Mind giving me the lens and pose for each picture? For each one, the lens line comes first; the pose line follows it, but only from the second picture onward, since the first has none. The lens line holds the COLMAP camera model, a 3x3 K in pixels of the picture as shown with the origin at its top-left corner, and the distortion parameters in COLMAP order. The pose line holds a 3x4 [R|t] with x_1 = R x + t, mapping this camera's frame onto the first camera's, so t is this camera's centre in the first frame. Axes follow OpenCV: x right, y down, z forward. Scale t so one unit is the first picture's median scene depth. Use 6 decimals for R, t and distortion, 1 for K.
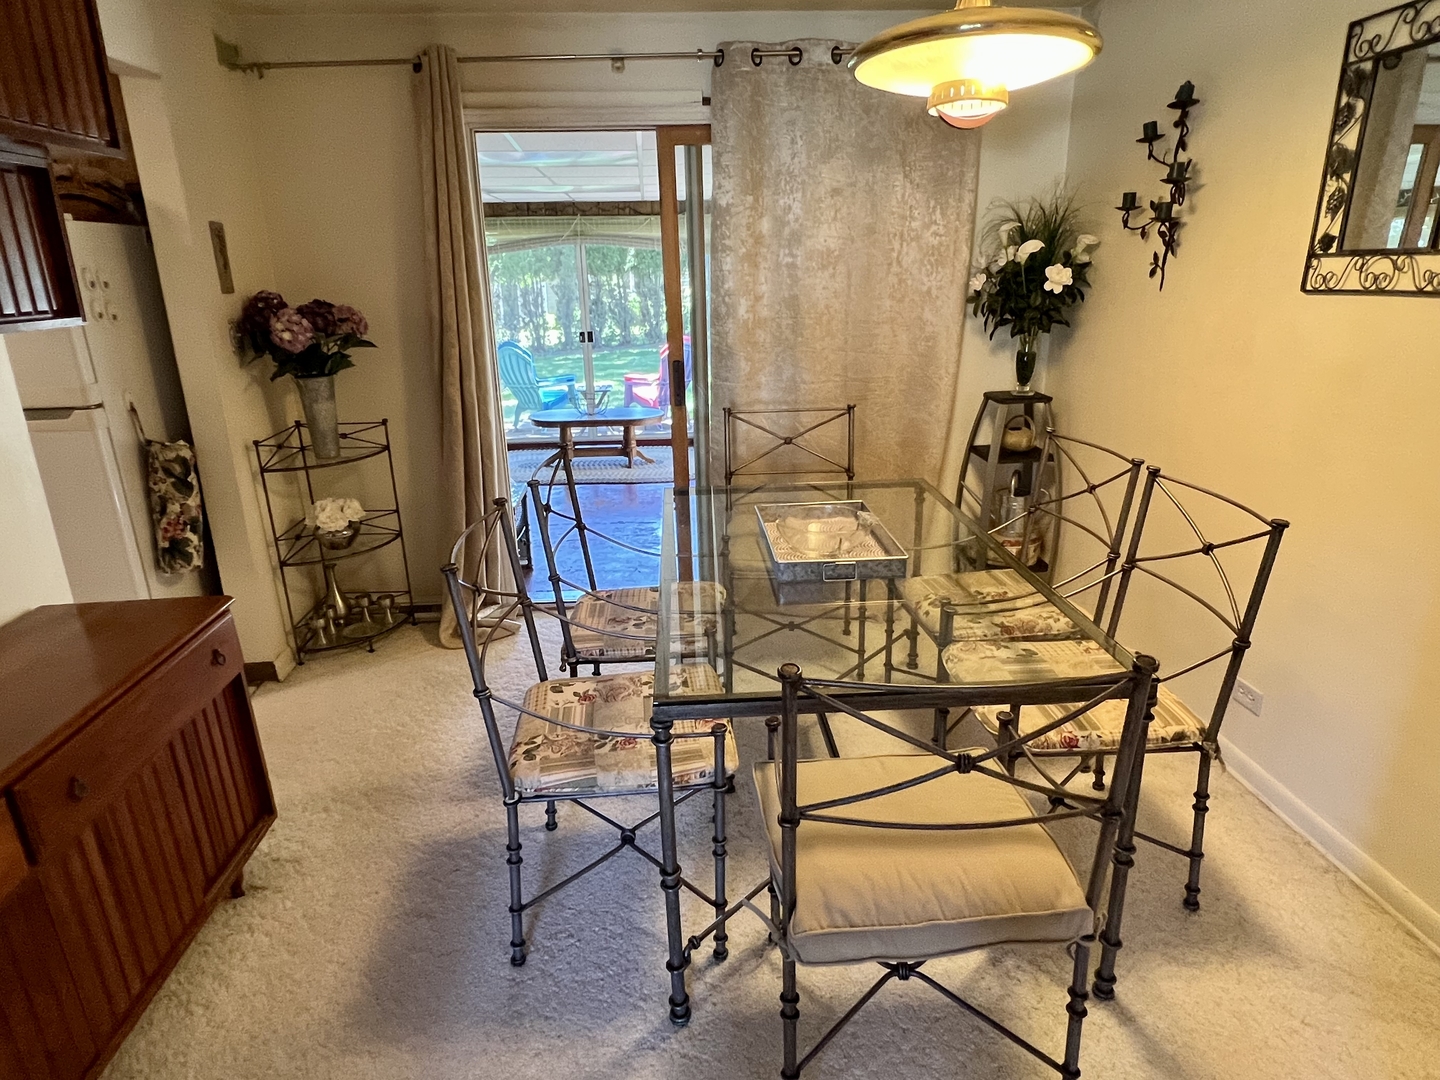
lens RADIAL K [[840.8, 0, 710.6], [0, 840.8, 544.3], [0, 0, 1]] dist [-0.001838, -0.001103]
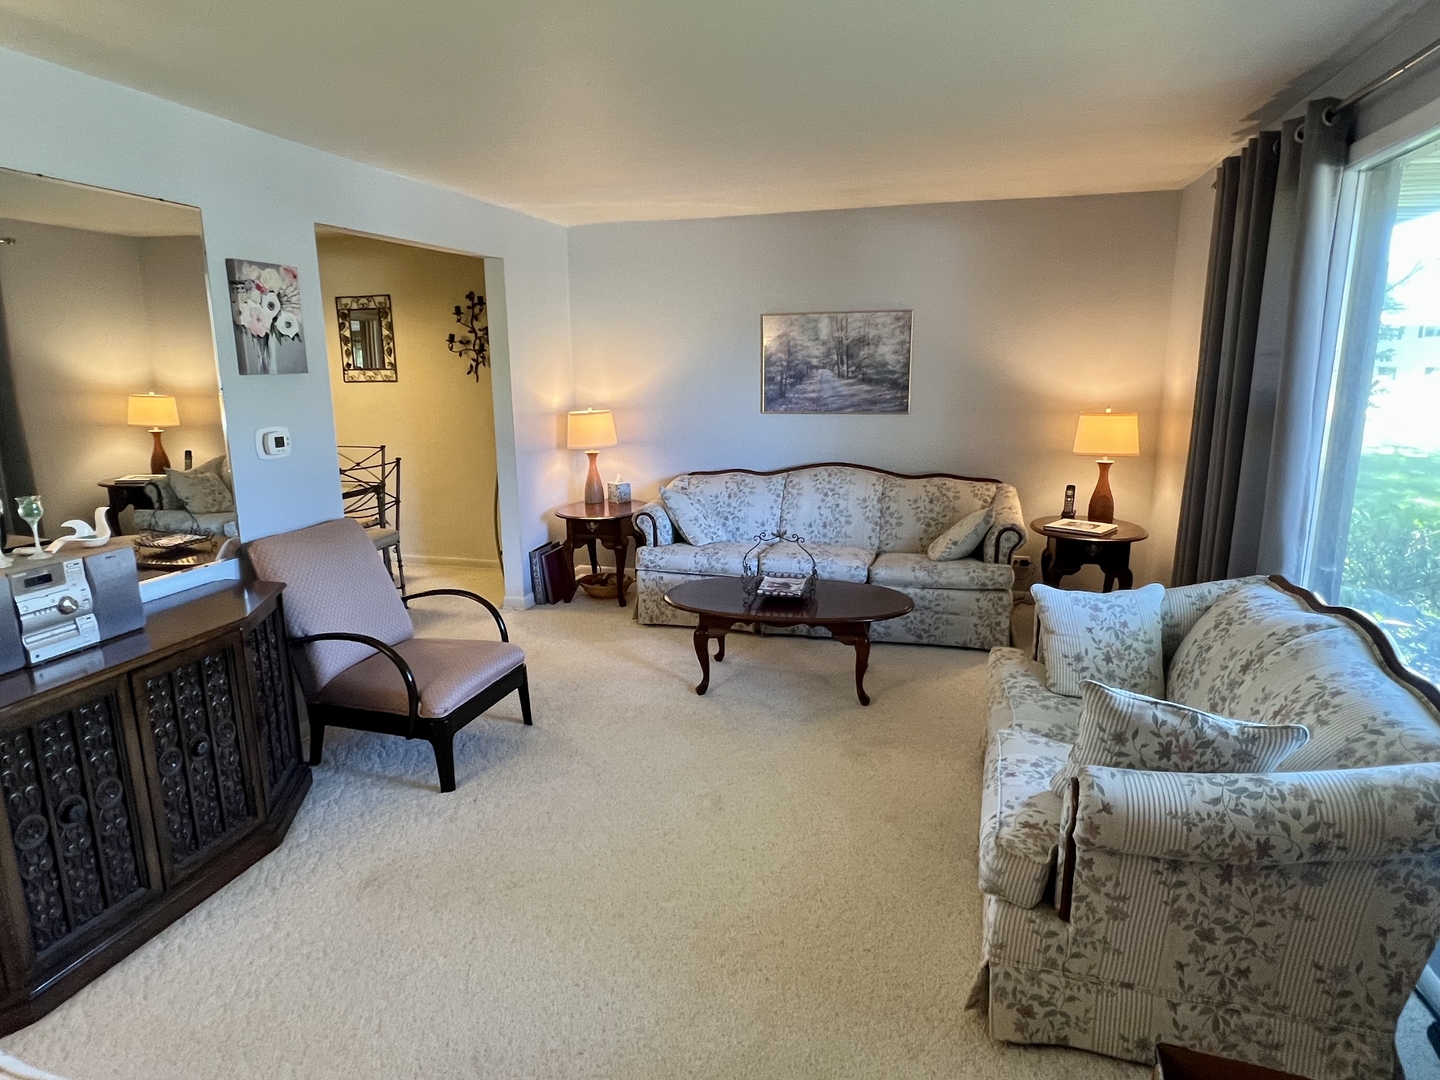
lens RADIAL K [[840.8, 0, 710.6], [0, 840.8, 544.3], [0, 0, 1]] dist [-0.001838, -0.001103]
pose [[0.331459, -0.183153, 0.925522, -1.074214], [0.297948, 0.951096, 0.081509, 0.239476], [-0.895188, 0.248741, 0.369819, -0.685413]]
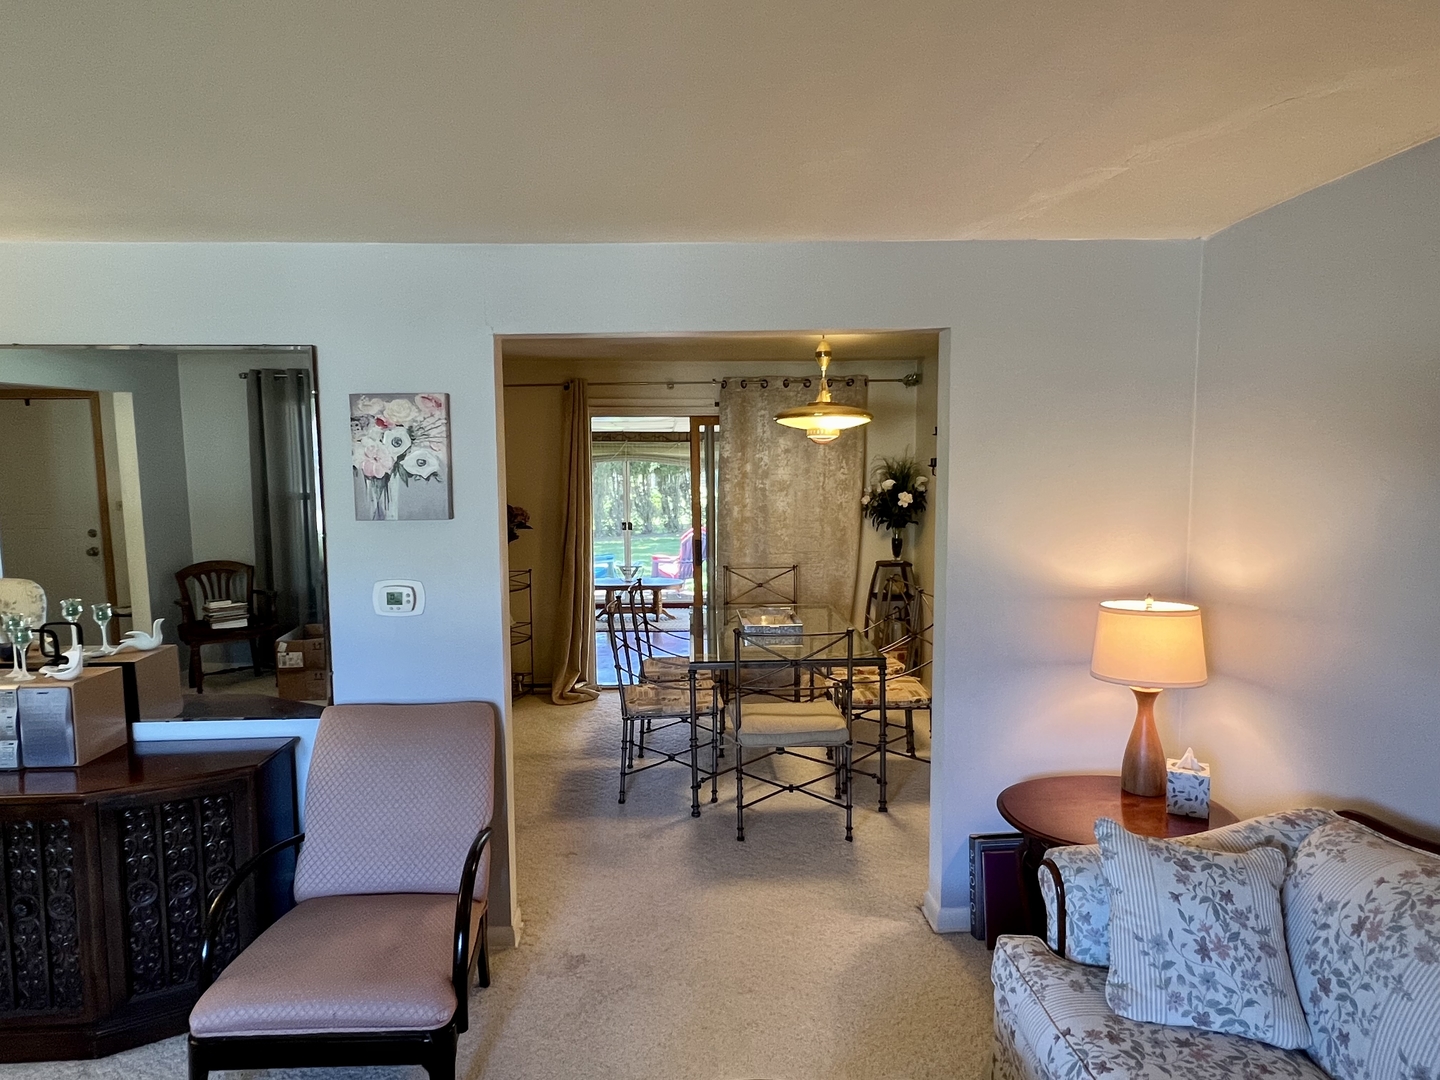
lens RADIAL K [[840.8, 0, 710.6], [0, 840.8, 544.3], [0, 0, 1]] dist [-0.001838, -0.001103]
pose [[0.999755, 0.016878, -0.014329, 0.012462], [-0.019628, 0.975093, -0.220924, 0.180890], [0.010243, 0.221152, 0.975186, -0.721690]]
